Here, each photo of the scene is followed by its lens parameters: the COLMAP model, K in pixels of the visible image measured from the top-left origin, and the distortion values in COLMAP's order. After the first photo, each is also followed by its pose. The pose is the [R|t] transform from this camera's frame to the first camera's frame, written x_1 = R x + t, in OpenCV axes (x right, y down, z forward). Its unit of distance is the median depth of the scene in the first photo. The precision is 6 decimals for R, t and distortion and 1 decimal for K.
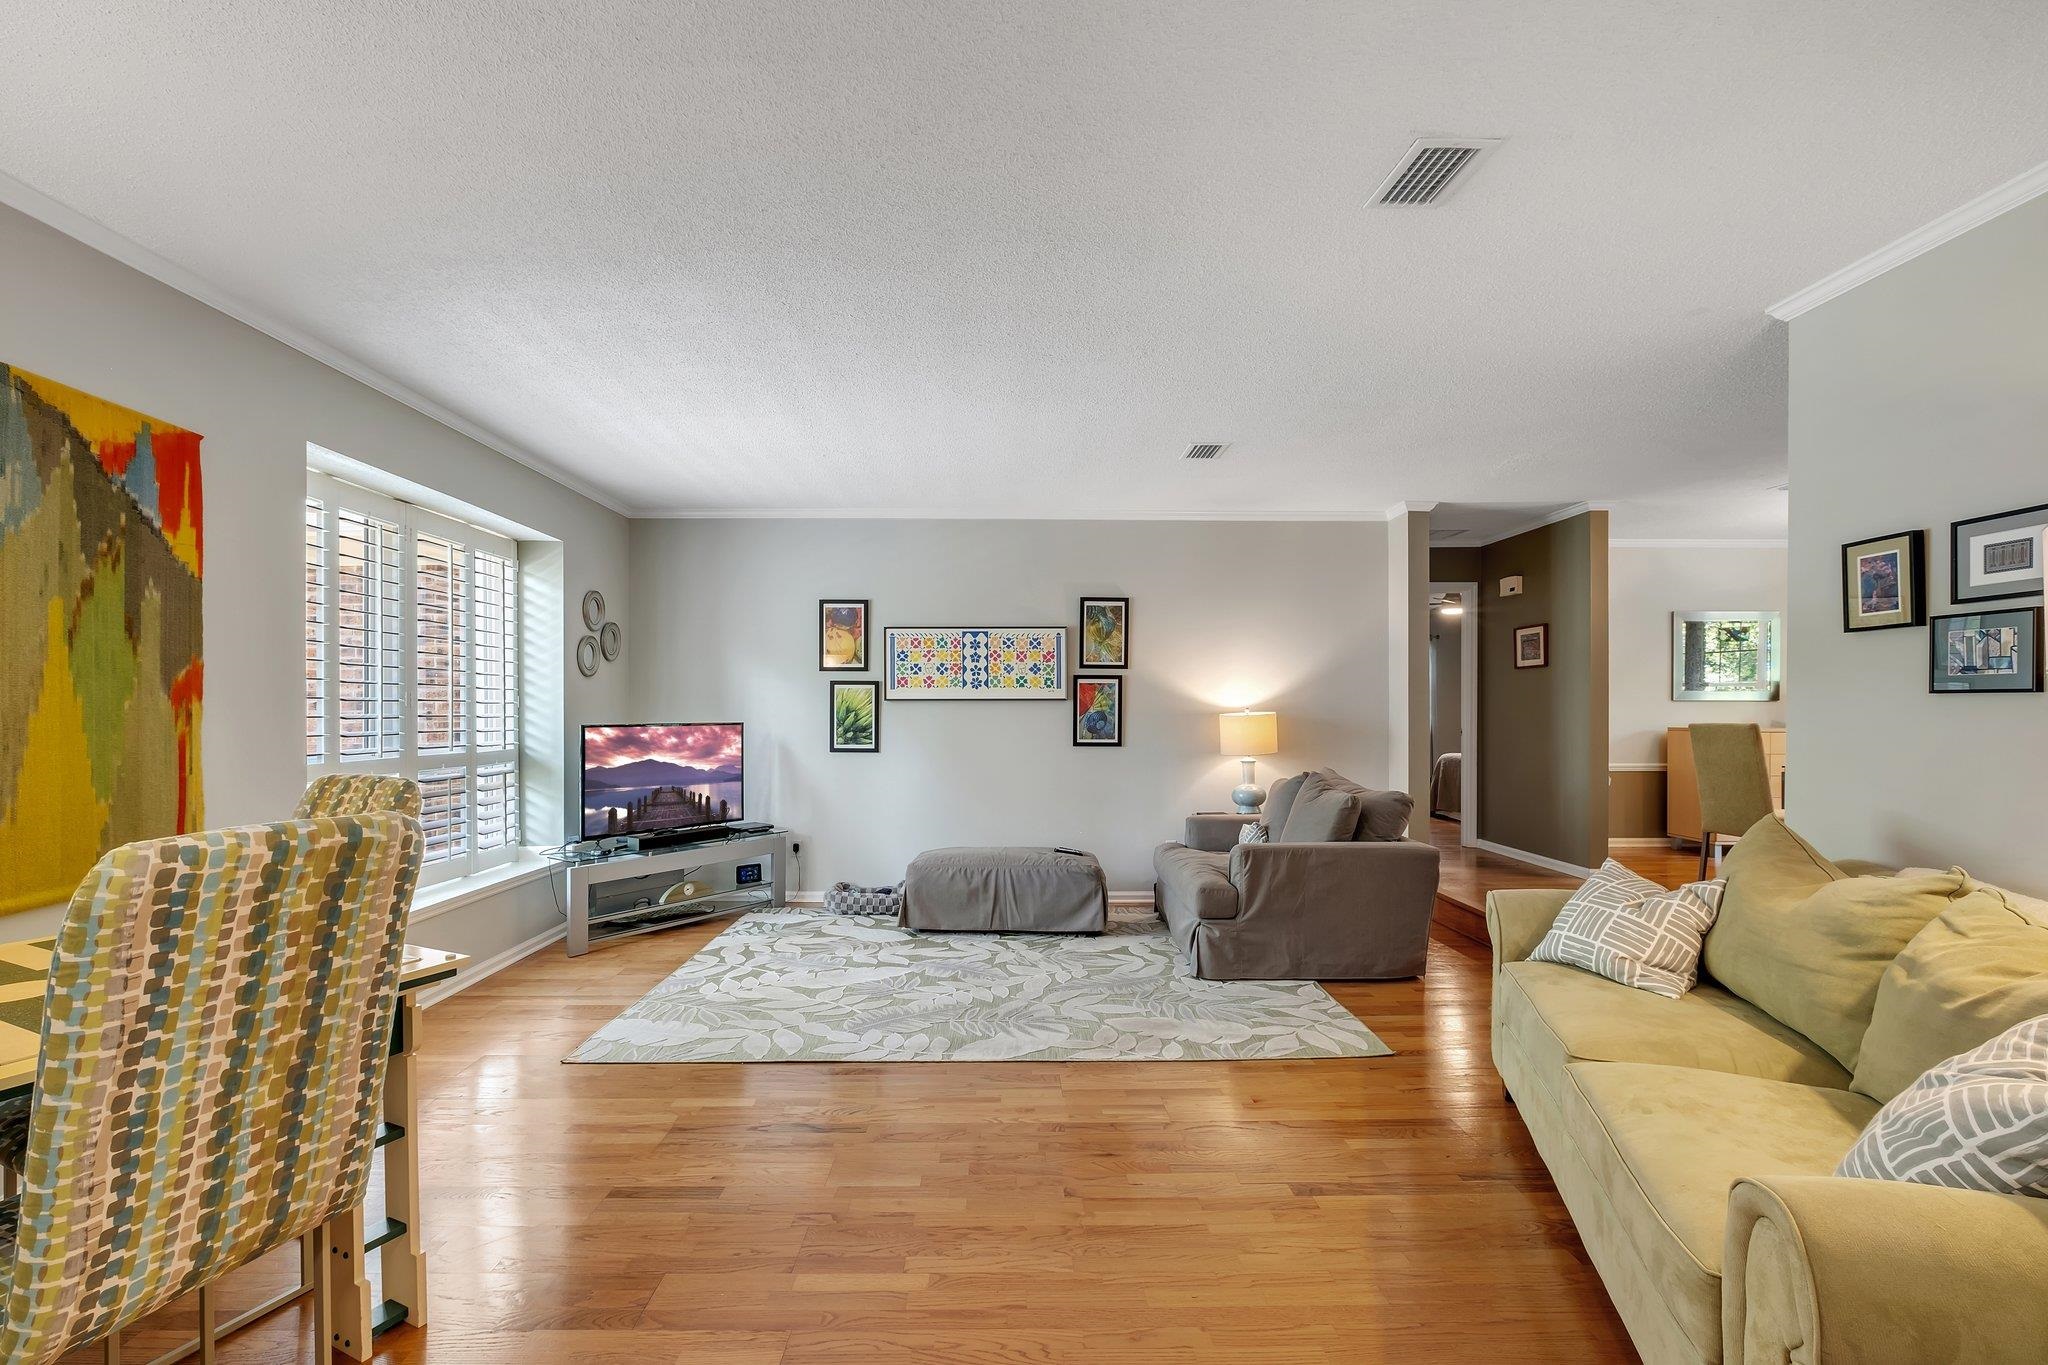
lens RADIAL K [[901.9, 0, 1010.1], [0, 901.9, 718.6], [0, 0, 1]] dist [-0.009193, 0.002380]
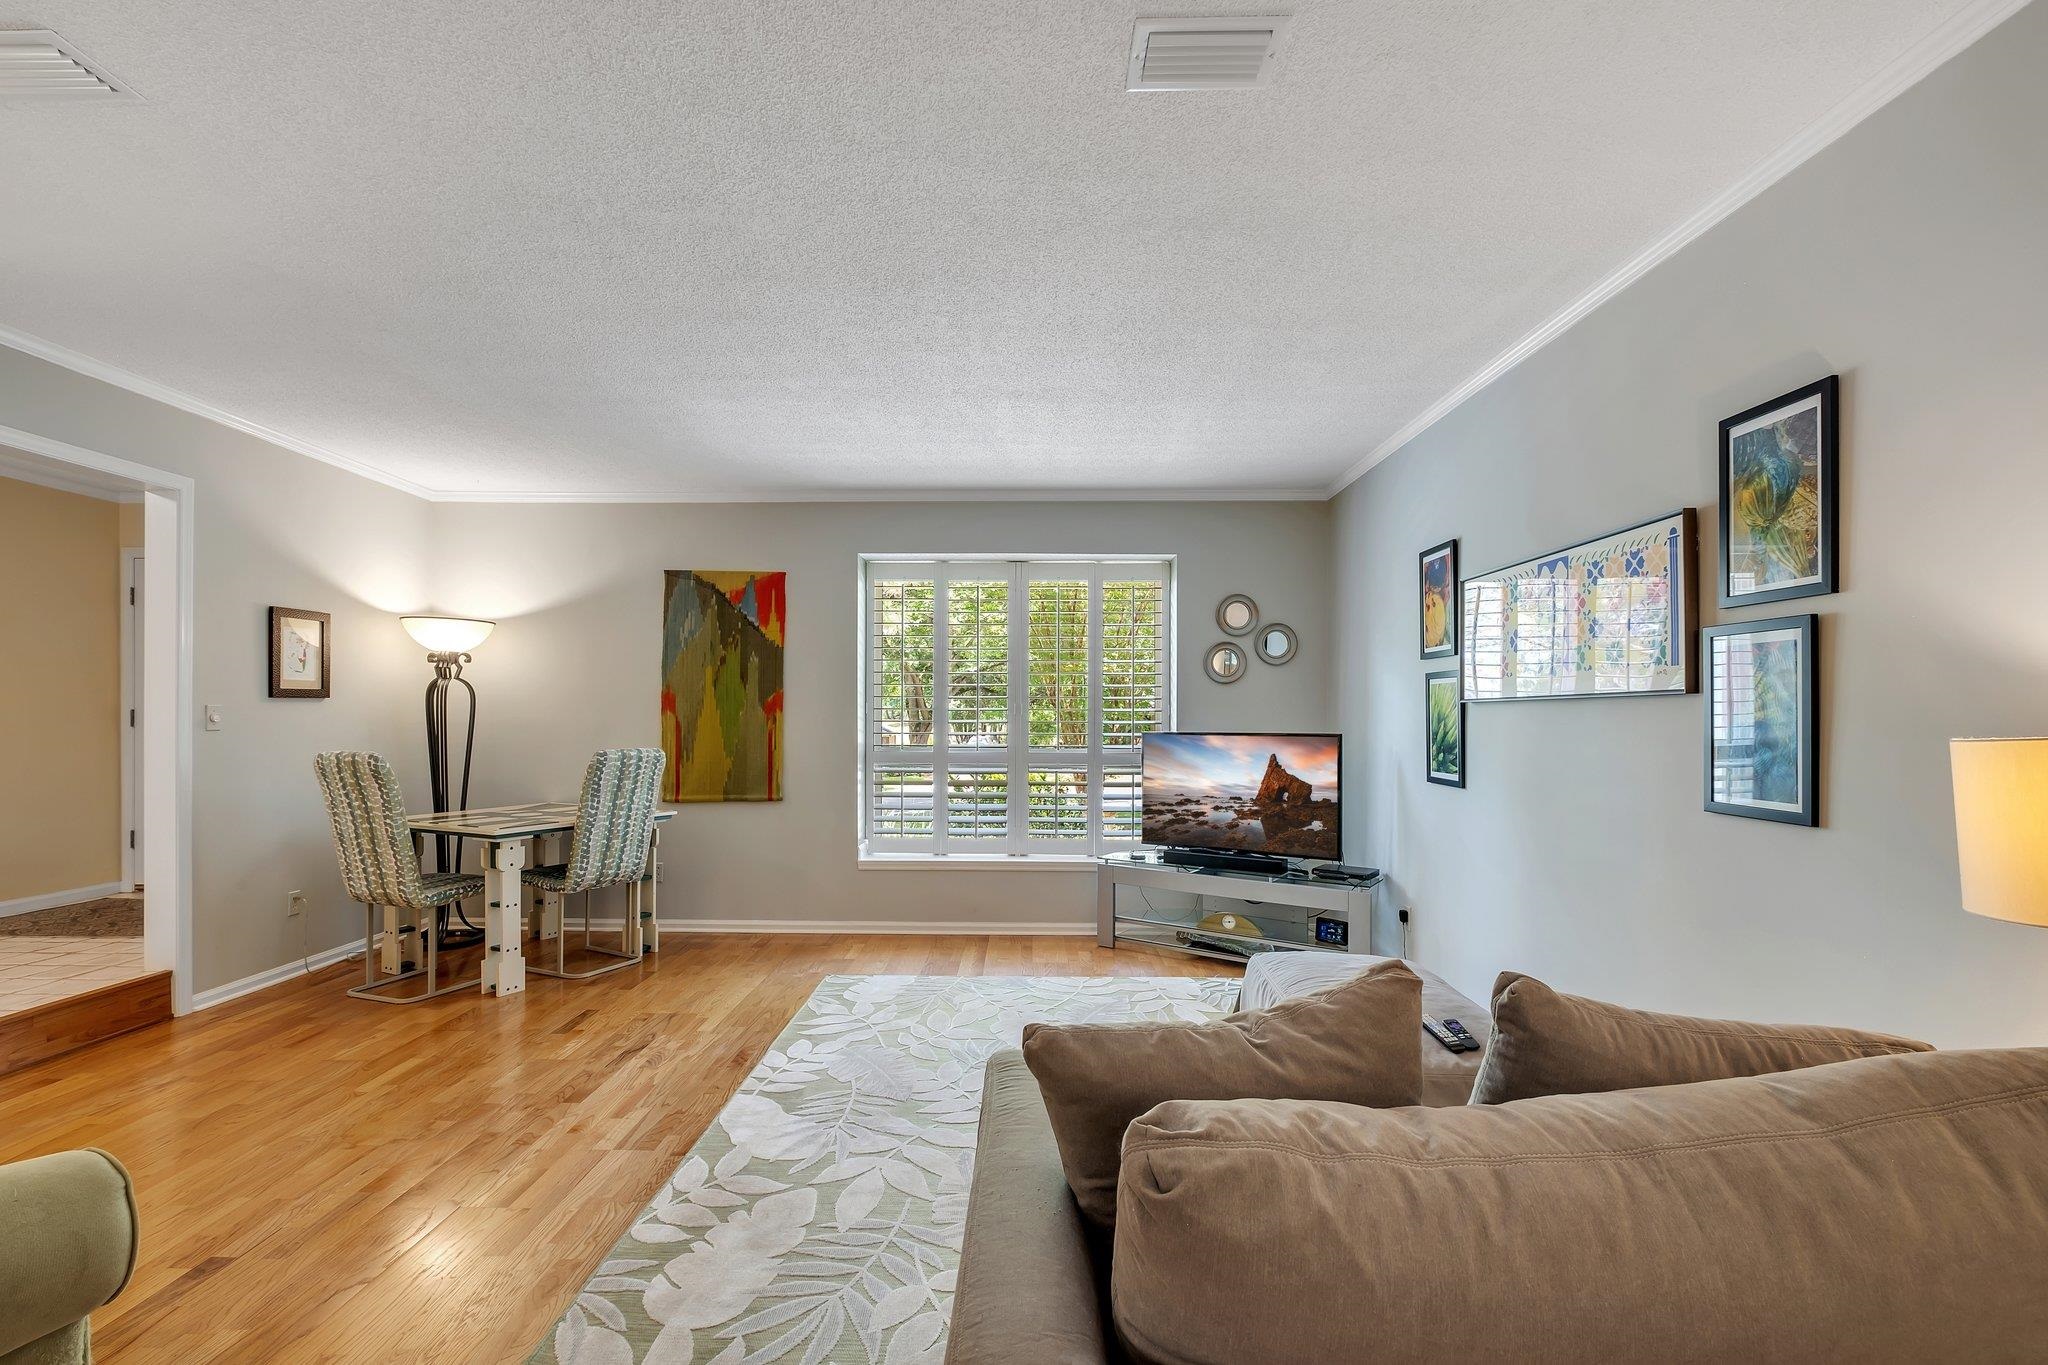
lens RADIAL K [[901.9, 0, 1011.9], [0, 901.9, 721.8], [0, 0, 1]] dist [-0.009193, 0.002380]
pose [[-0.025771, 0.003168, -0.999663, 0.662432], [-0.013623, 0.999901, 0.003520, -0.007377], [0.999575, 0.013709, -0.025725, 1.016142]]
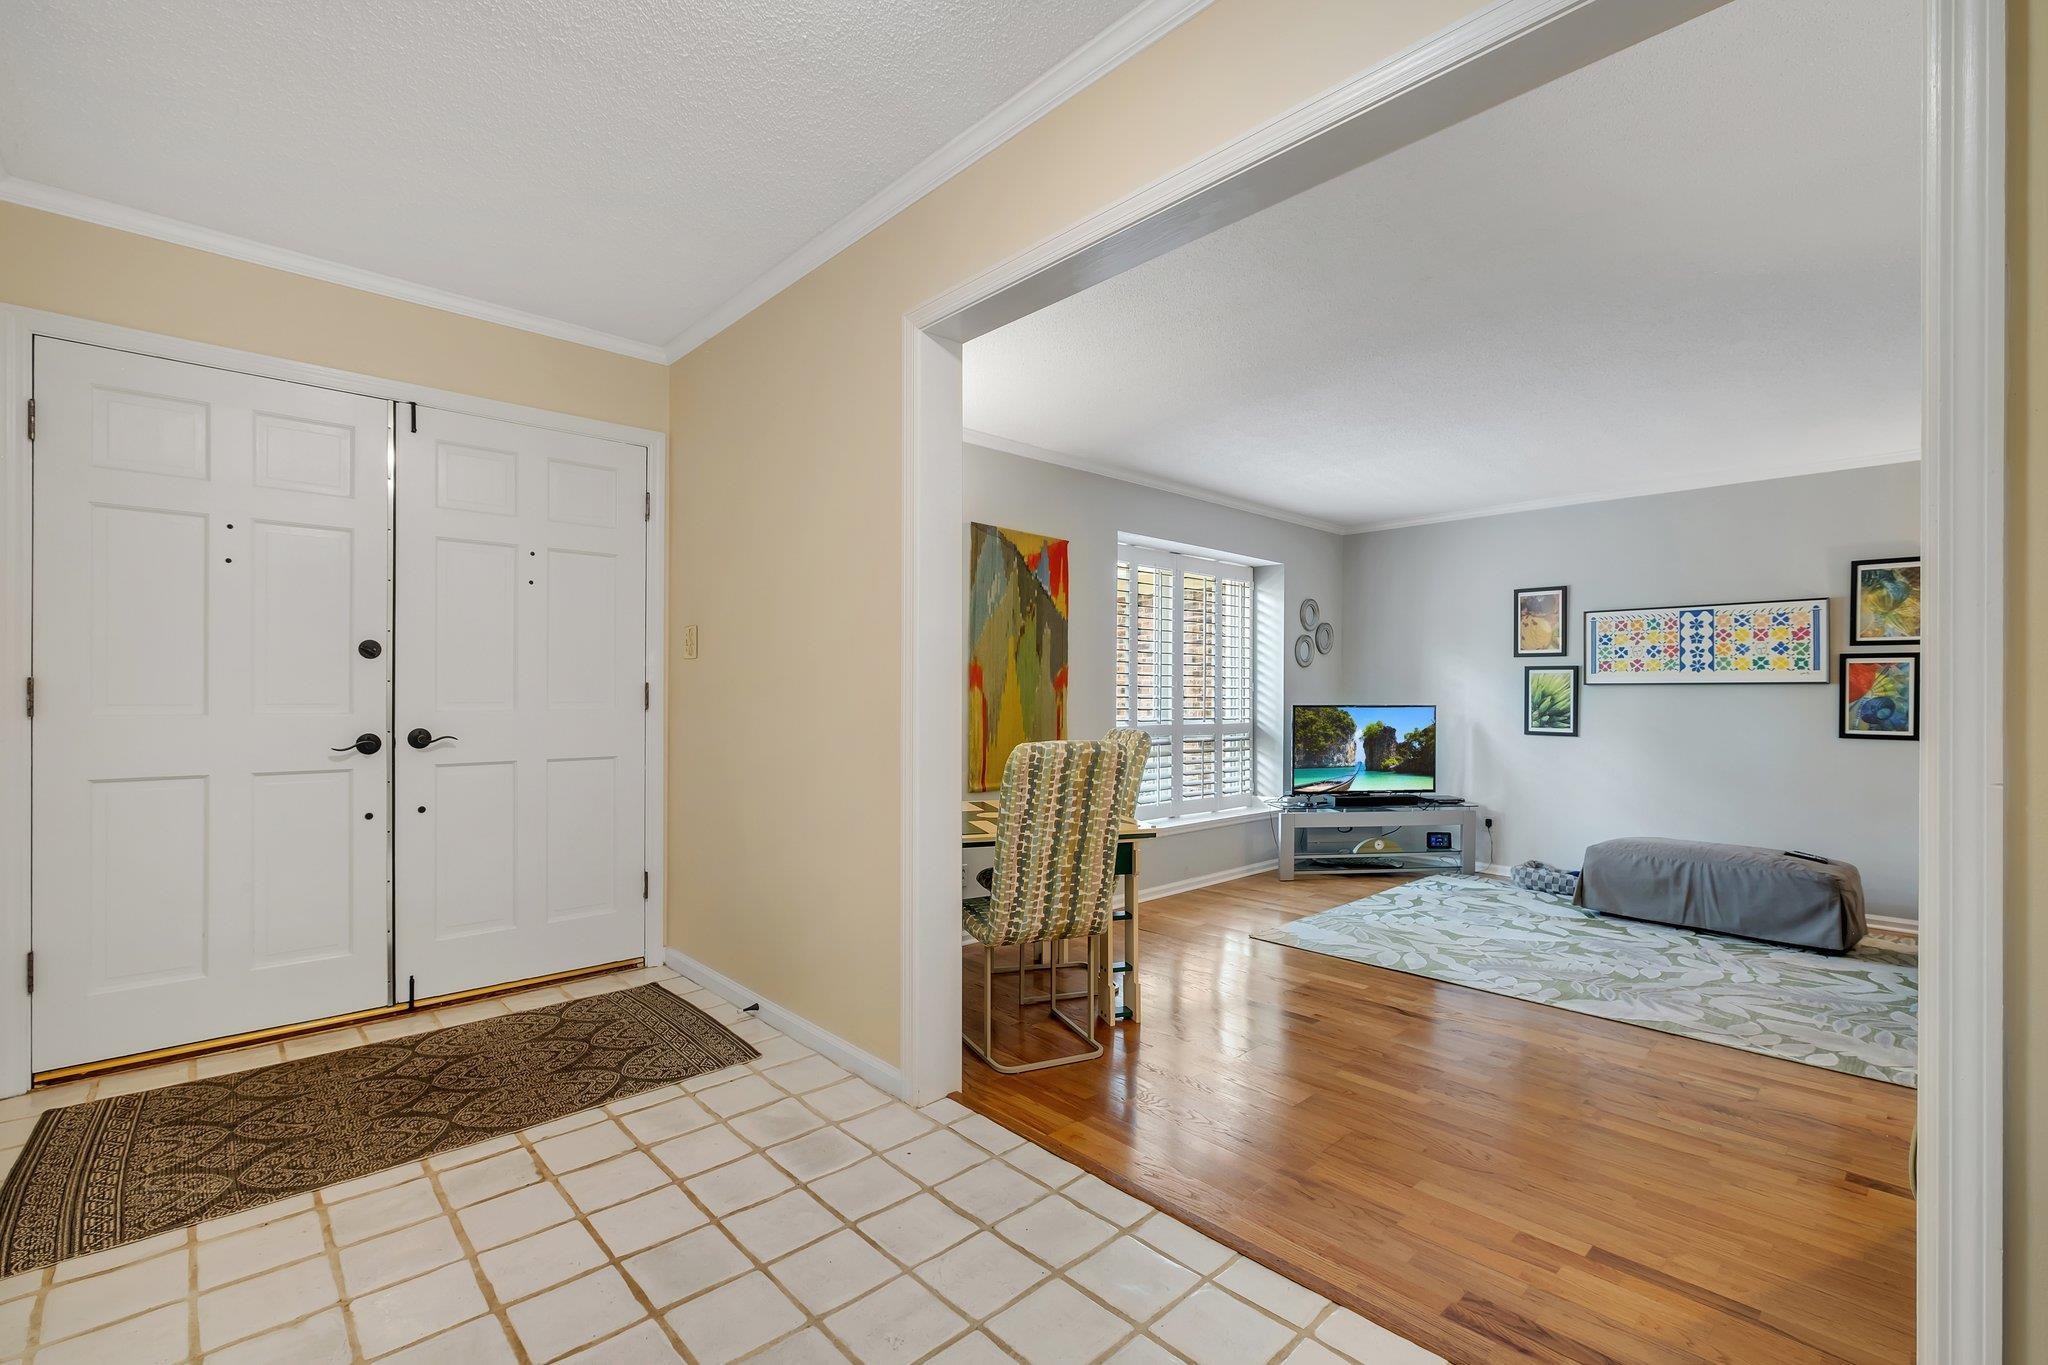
lens RADIAL K [[901.9, 0, 1006.6], [0, 901.9, 695.1], [0, 0, 1]] dist [-0.009193, 0.002380]
pose [[0.671978, 0.003492, -0.740563, 0.239296], [-0.010399, 0.999935, -0.004721, 0.003366], [0.740499, 0.010873, 0.671970, -0.205590]]
